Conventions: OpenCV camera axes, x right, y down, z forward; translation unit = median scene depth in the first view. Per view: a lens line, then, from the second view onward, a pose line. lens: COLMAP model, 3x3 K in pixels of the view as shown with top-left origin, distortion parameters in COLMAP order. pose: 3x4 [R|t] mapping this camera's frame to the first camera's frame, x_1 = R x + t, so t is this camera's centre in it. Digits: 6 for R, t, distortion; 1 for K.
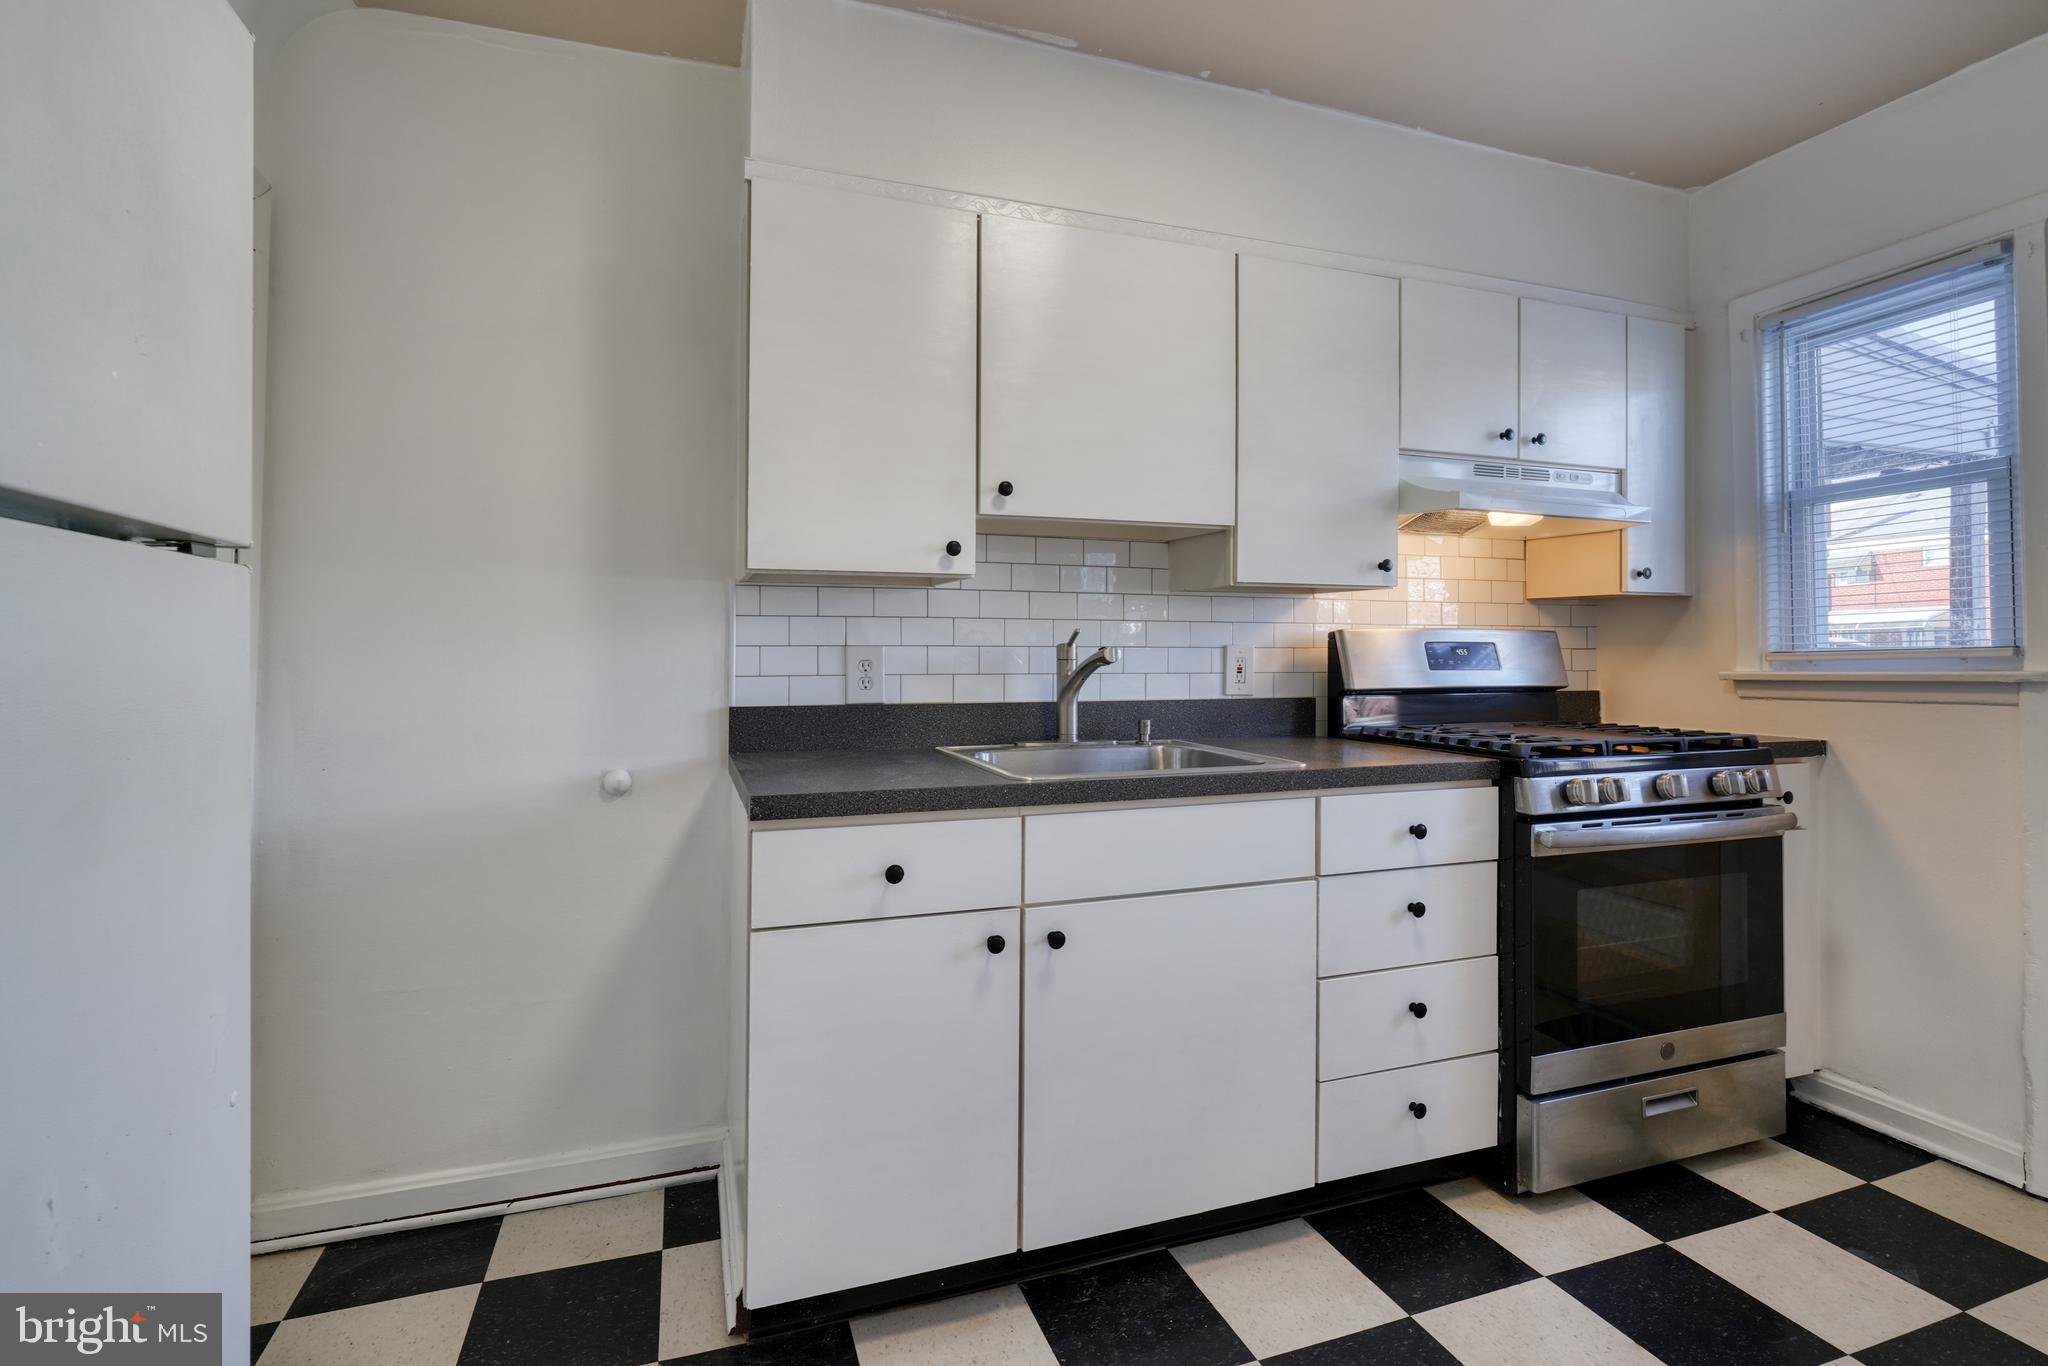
lens RADIAL K [[921.5, 0, 1030.3], [0, 921.5, 642.7], [0, 0, 1]] dist [-0.015906, 0.005191]
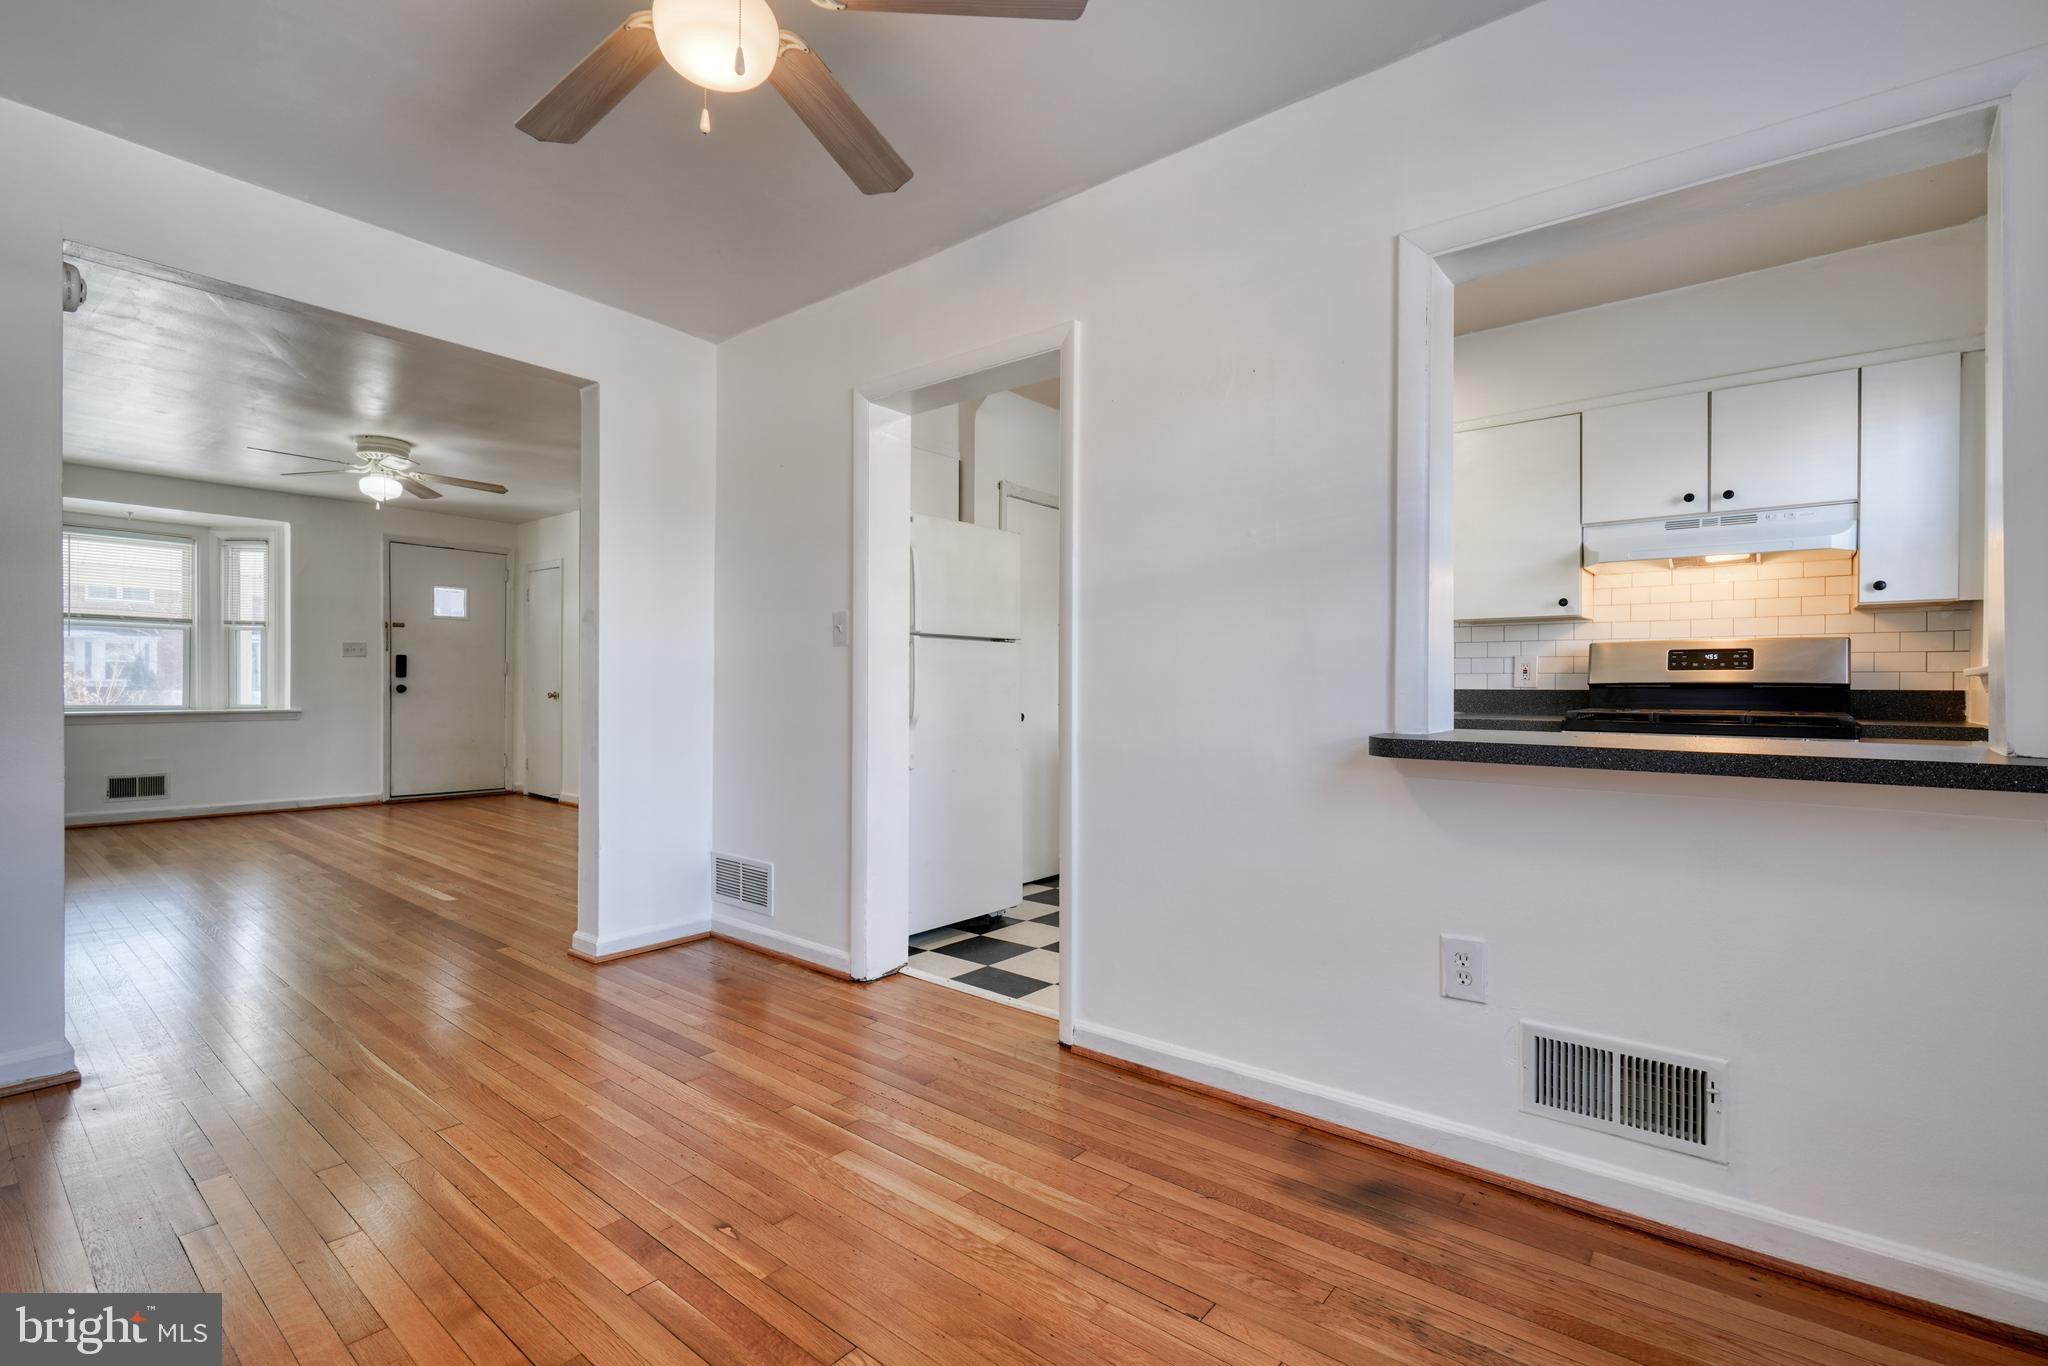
lens RADIAL K [[921.5, 0, 998.9], [0, 921.5, 698.8], [0, 0, 1]] dist [-0.015906, 0.005191]
pose [[0.506527, 0.016628, -0.862064, 1.178645], [0.008631, 0.999666, 0.024354, 0.032394], [0.862181, -0.019776, 0.506215, -0.592733]]
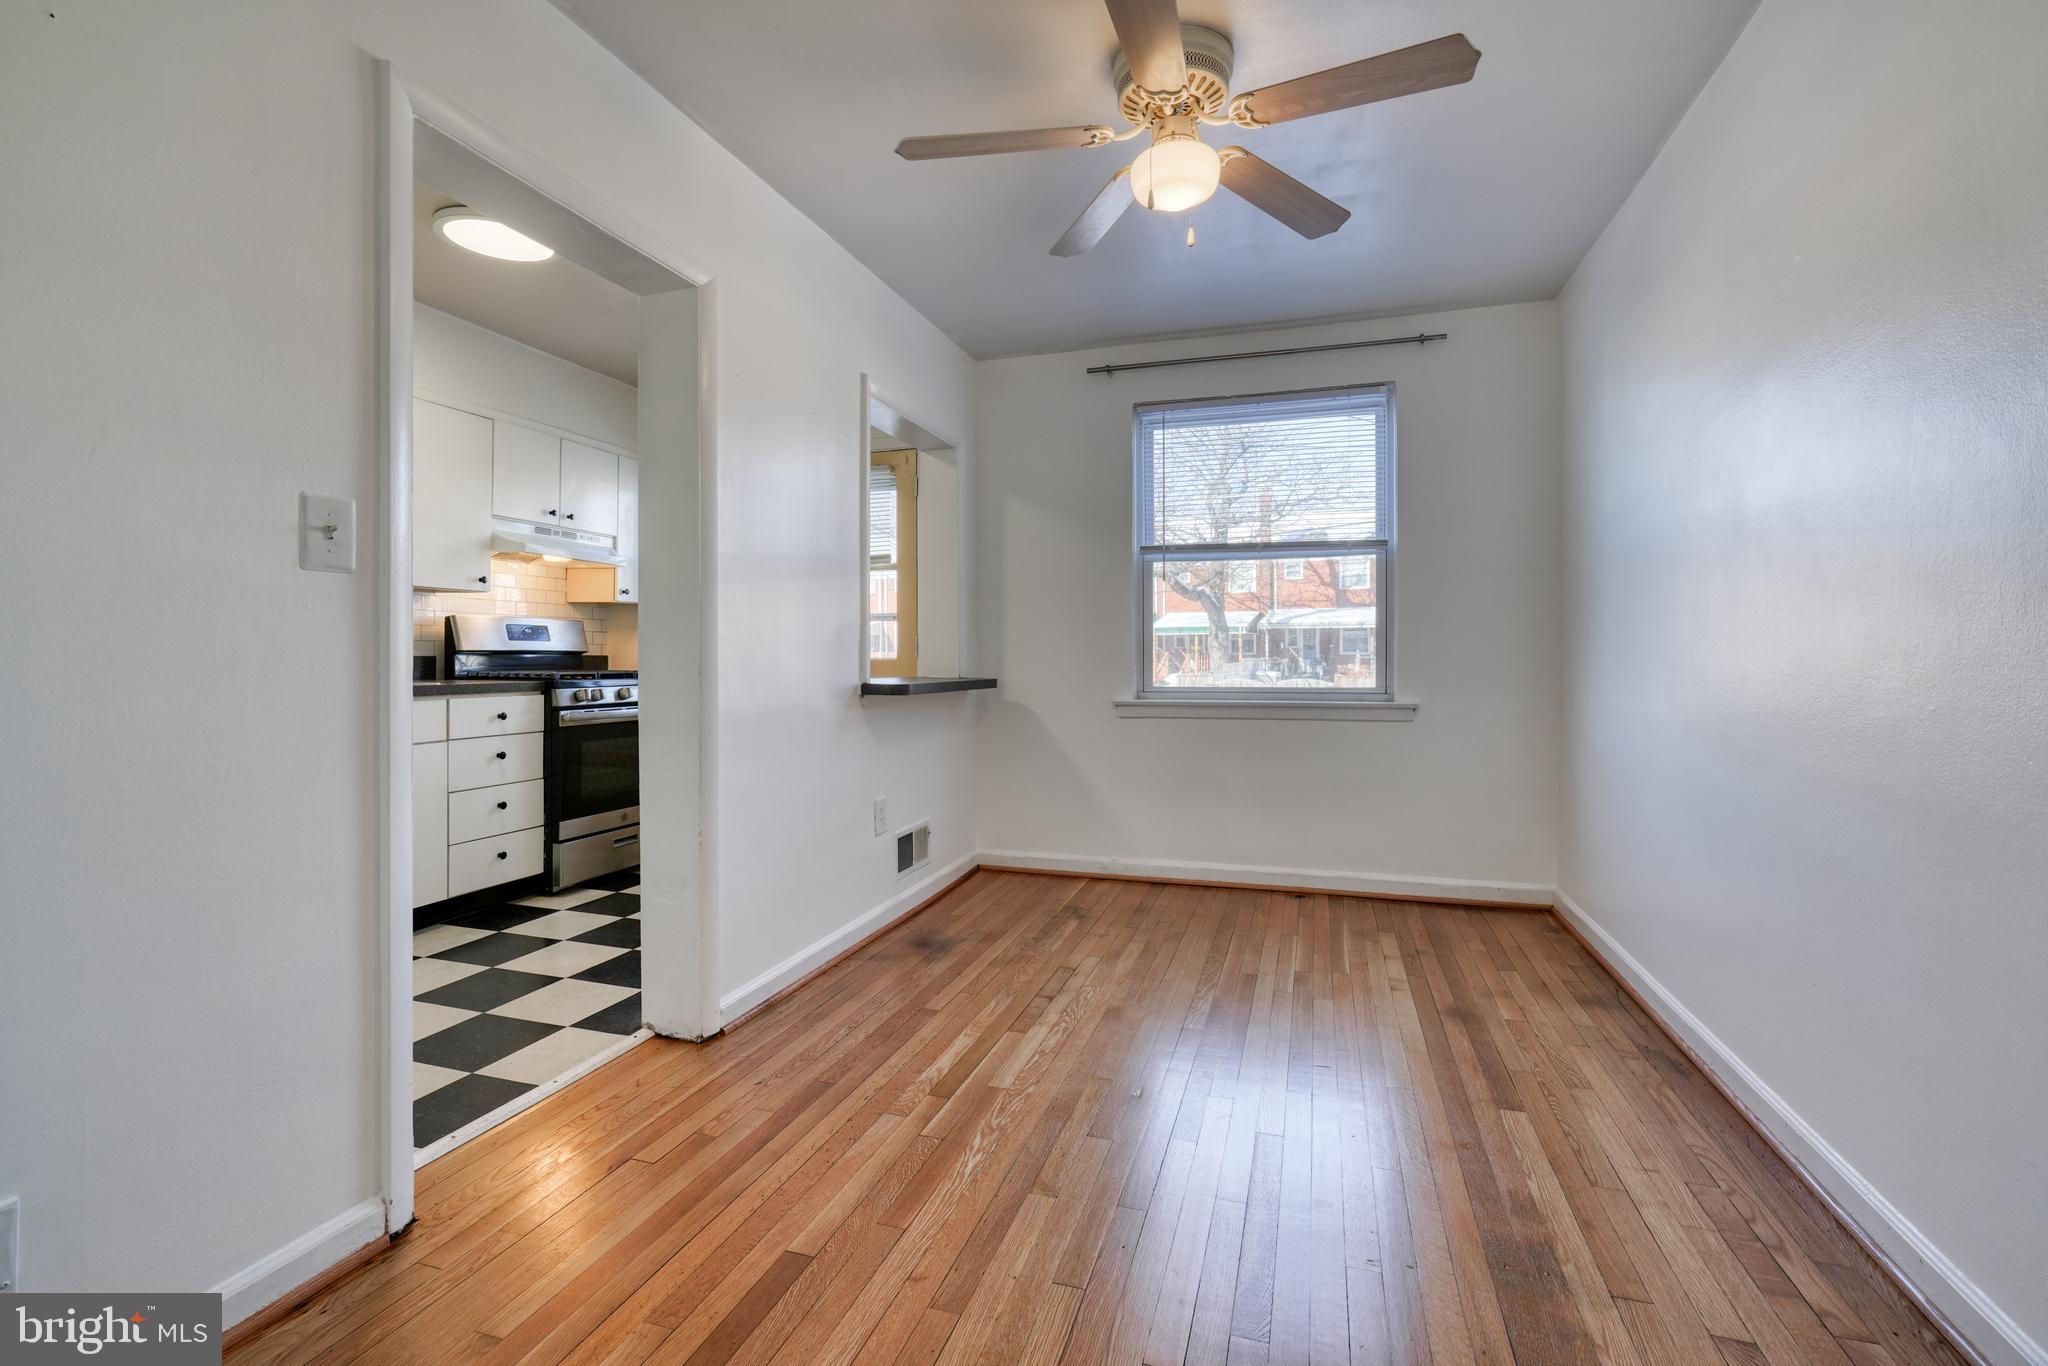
lens RADIAL K [[921.5, 0, 1016.4], [0, 921.5, 667.8], [0, 0, 1]] dist [-0.015906, 0.005191]
pose [[0.610446, -0.006187, 0.792034, -0.377068], [-0.016392, 0.999657, 0.020443, 0.032326], [-0.791888, -0.025462, 0.610135, -0.874721]]
